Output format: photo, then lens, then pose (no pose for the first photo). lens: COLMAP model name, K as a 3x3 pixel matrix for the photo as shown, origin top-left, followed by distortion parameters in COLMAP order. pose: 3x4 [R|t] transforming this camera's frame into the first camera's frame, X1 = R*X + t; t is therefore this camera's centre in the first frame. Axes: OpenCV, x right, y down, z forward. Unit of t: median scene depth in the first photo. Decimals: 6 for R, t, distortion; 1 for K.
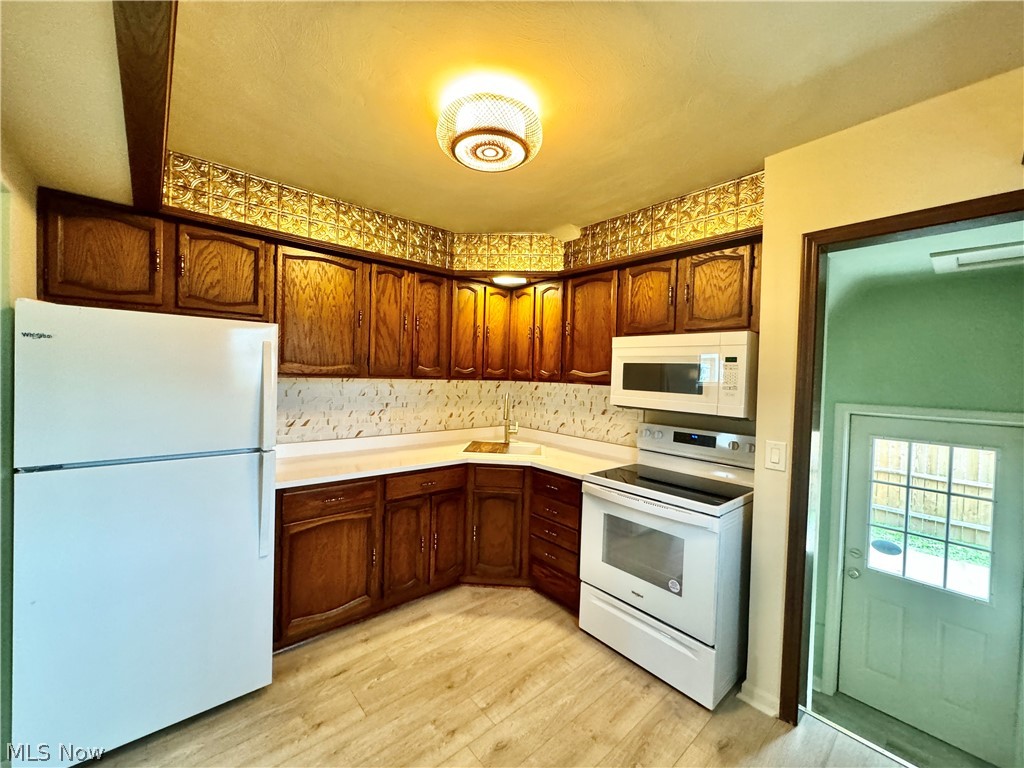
lens RADIAL K [[405.8, 0, 510.8], [0, 405.8, 383.5], [0, 0, 1]] dist [0.007663, -0.001978]
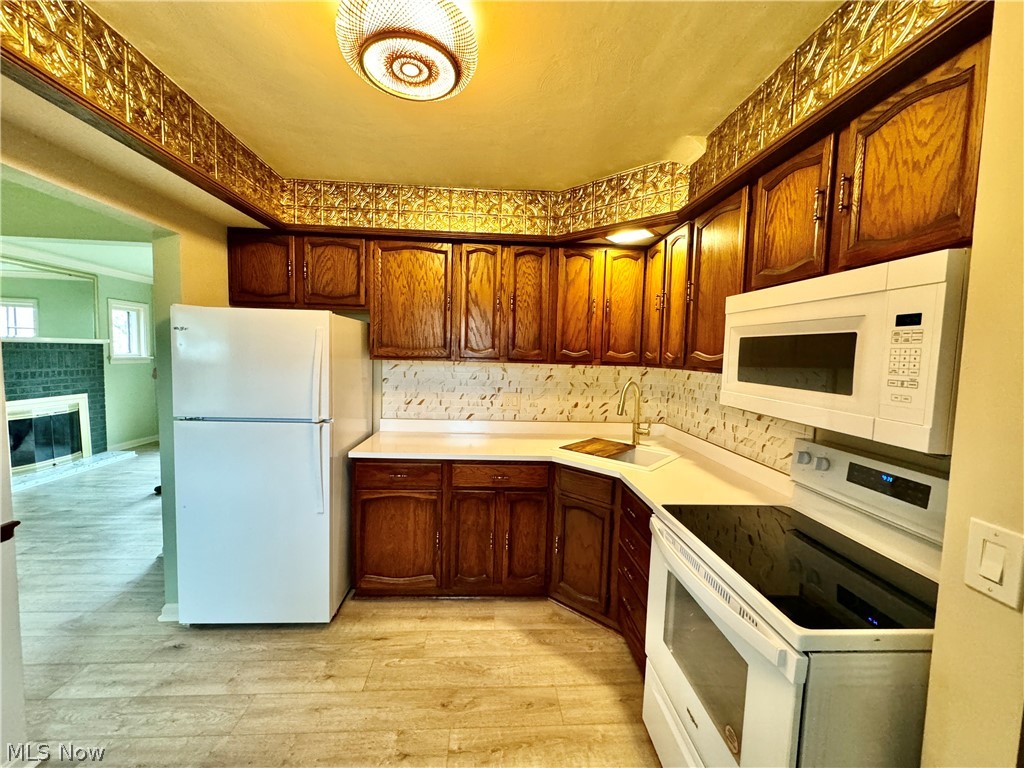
lens RADIAL K [[405.8, 0, 513.1], [0, 405.8, 383.1], [0, 0, 1]] dist [0.007663, -0.001978]
pose [[0.793844, 0.036555, -0.607021, 0.381994], [-0.018960, 0.999194, 0.035377, 0.002553], [0.607825, -0.016575, 0.793898, 0.308006]]
